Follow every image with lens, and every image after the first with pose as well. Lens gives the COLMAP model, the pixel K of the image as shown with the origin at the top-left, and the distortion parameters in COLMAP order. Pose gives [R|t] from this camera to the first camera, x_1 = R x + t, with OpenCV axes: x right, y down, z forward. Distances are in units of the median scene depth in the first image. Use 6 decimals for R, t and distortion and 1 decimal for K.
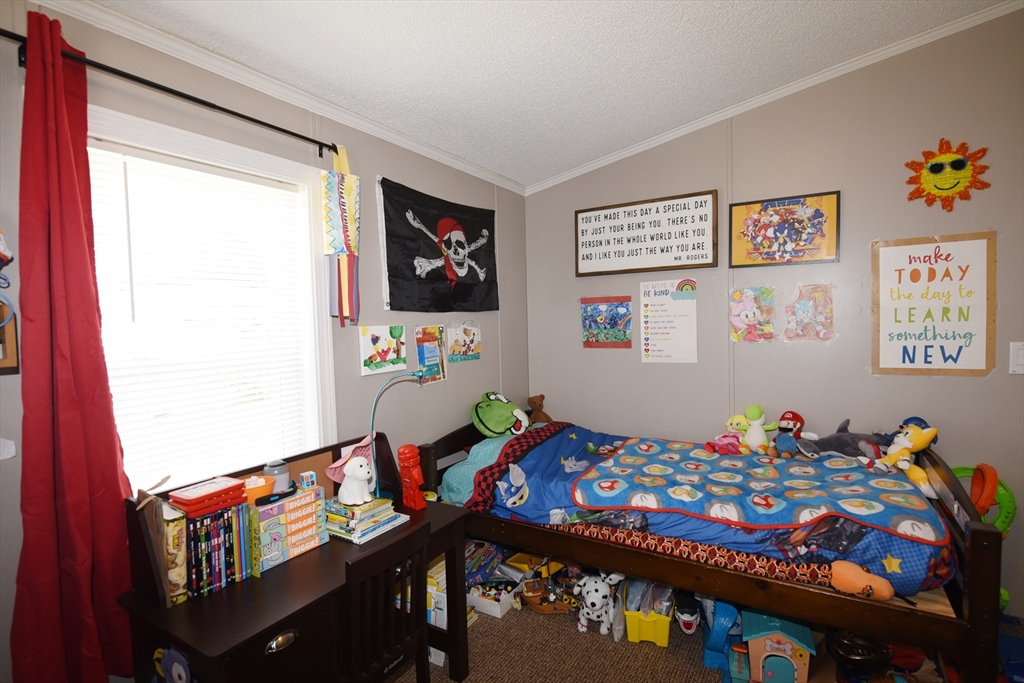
lens RADIAL K [[482.1, 0, 512.4], [0, 482.1, 344.1], [0, 0, 1]] dist [-0.013065, -0.004129]
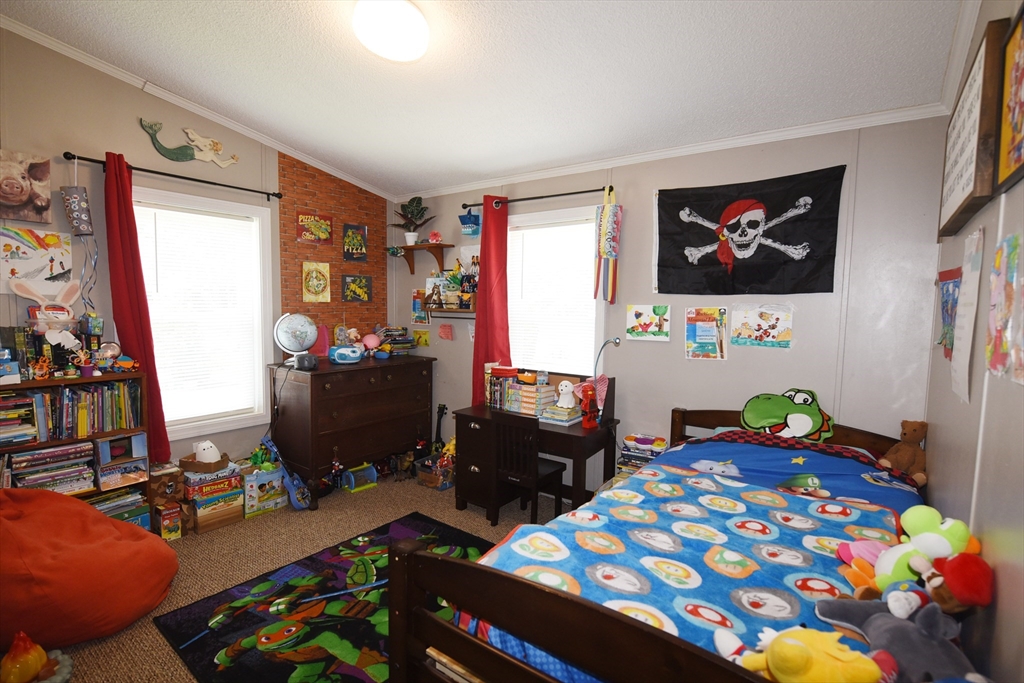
lens RADIAL K [[482.1, 0, 512.7], [0, 482.1, 339.3], [0, 0, 1]] dist [-0.013065, -0.004129]
pose [[-0.063091, 0.094390, -0.993534, 0.961606], [-0.061672, 0.993246, 0.098279, -0.046291], [0.996100, 0.067474, -0.056844, 0.634125]]
